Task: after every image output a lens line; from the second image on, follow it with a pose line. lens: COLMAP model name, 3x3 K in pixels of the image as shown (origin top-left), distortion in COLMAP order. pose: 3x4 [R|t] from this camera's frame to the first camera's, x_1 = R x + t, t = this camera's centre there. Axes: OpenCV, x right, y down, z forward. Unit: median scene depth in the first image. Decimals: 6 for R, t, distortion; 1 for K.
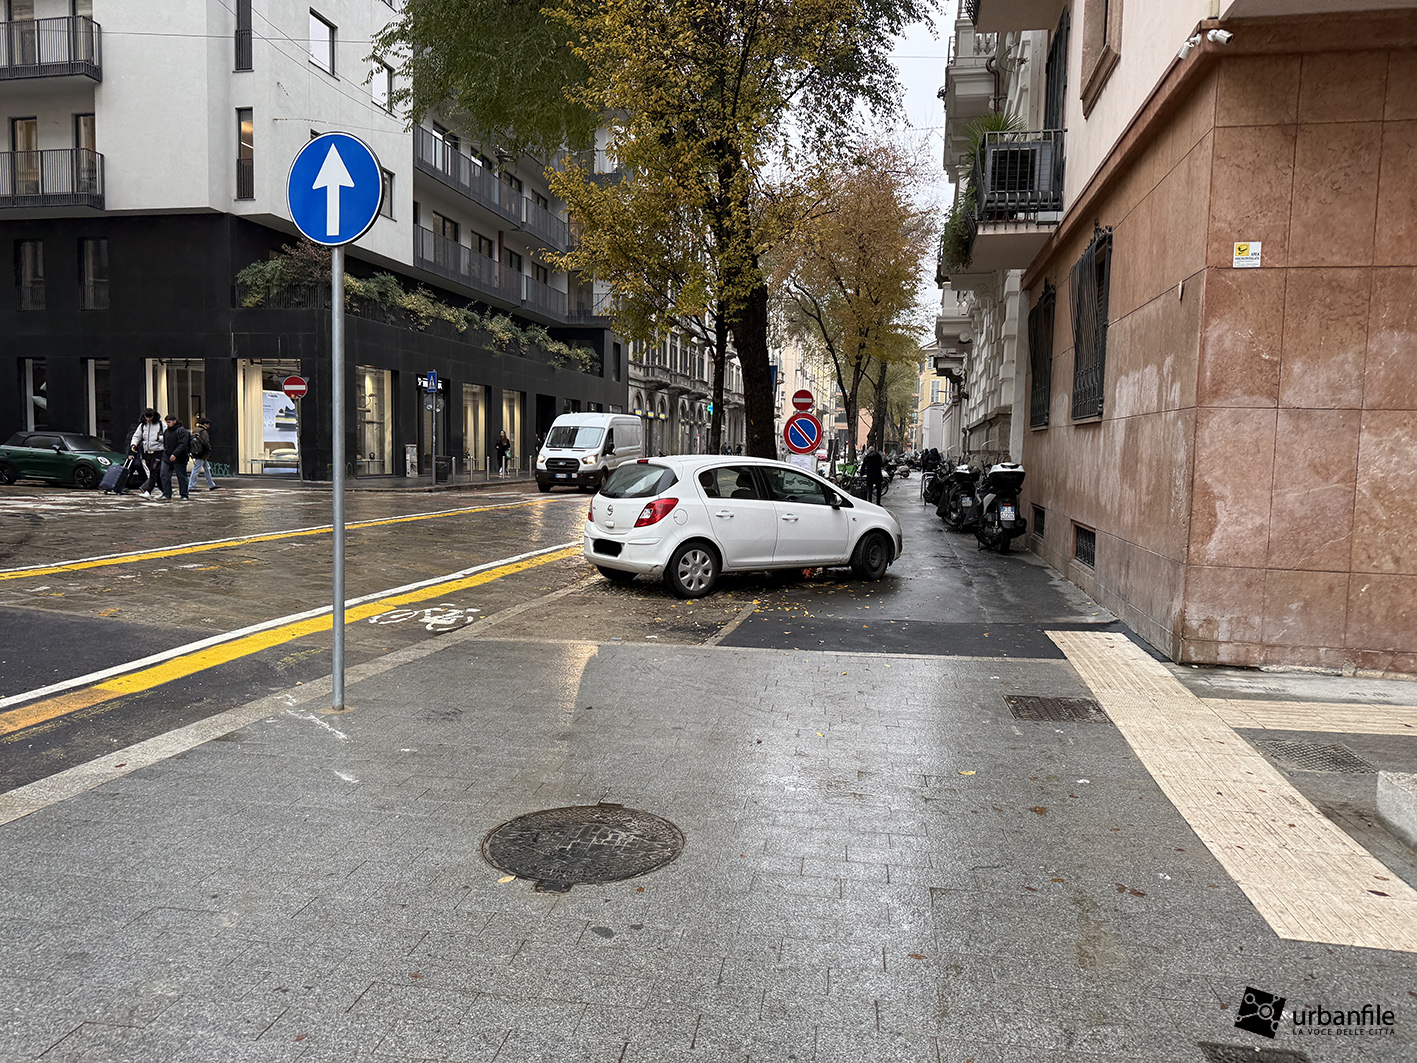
lens RADIAL K [[1004.1, 0, 715.0], [0, 1004.1, 551.6], [0, 0, 1]] dist [-0.006299, -0.009942]
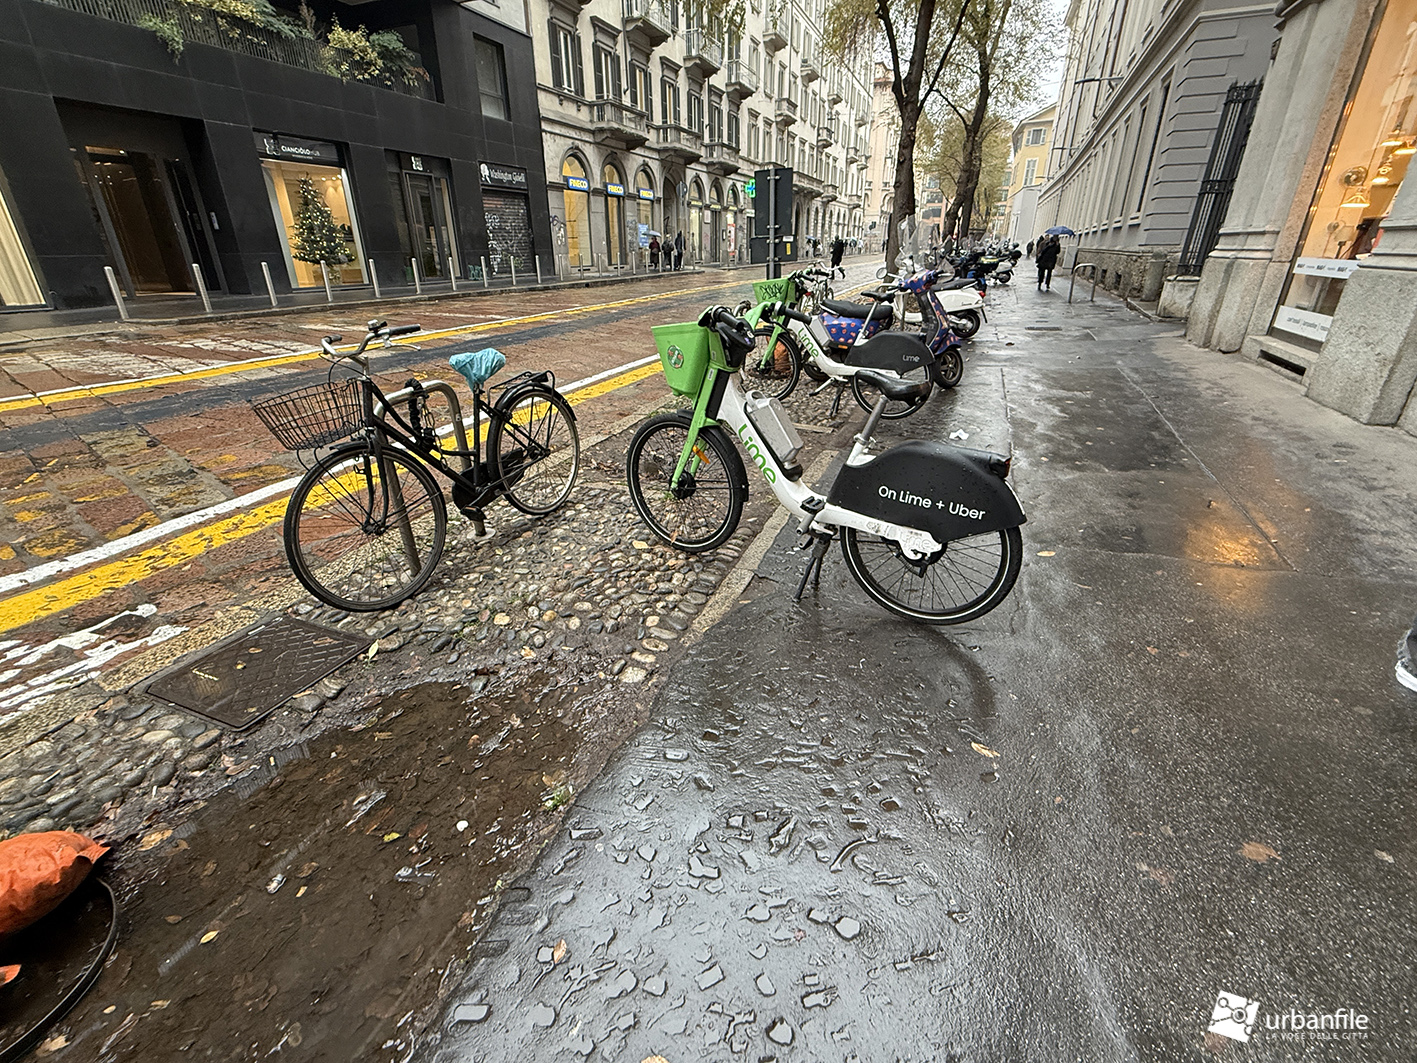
lens RADIAL K [[643.3, 0, 734.7], [0, 643.3, 530.6], [0, 0, 1]] dist [0.001571, 0.000194]
pose [[0.988210, 0.049221, -0.144975, 0.087084], [-0.001564, 0.950110, 0.311911, -0.049889], [0.153095, -0.308007, 0.938985, 0.504536]]
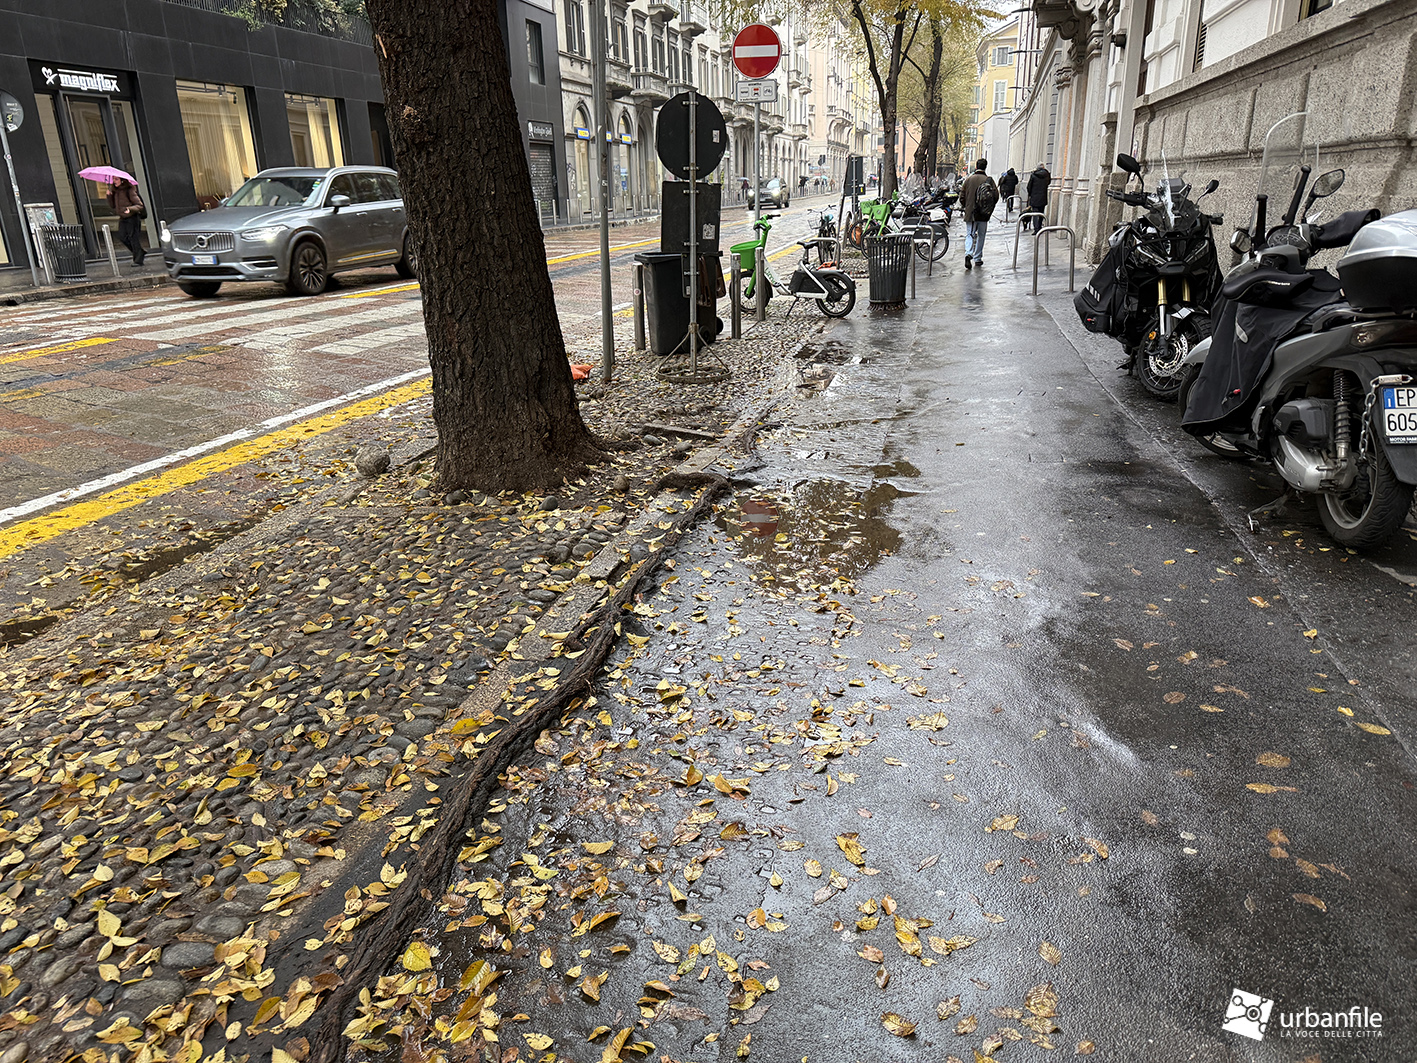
lens RADIAL K [[1004.1, 0, 715.0], [0, 1004.1, 551.6], [0, 0, 1]] dist [-0.006299, -0.009942]
pose [[0.998377, -0.028600, -0.049243, 0.037502], [0.039863, 0.968530, 0.245684, -0.021950], [0.040667, -0.247248, 0.968098, 0.233895]]
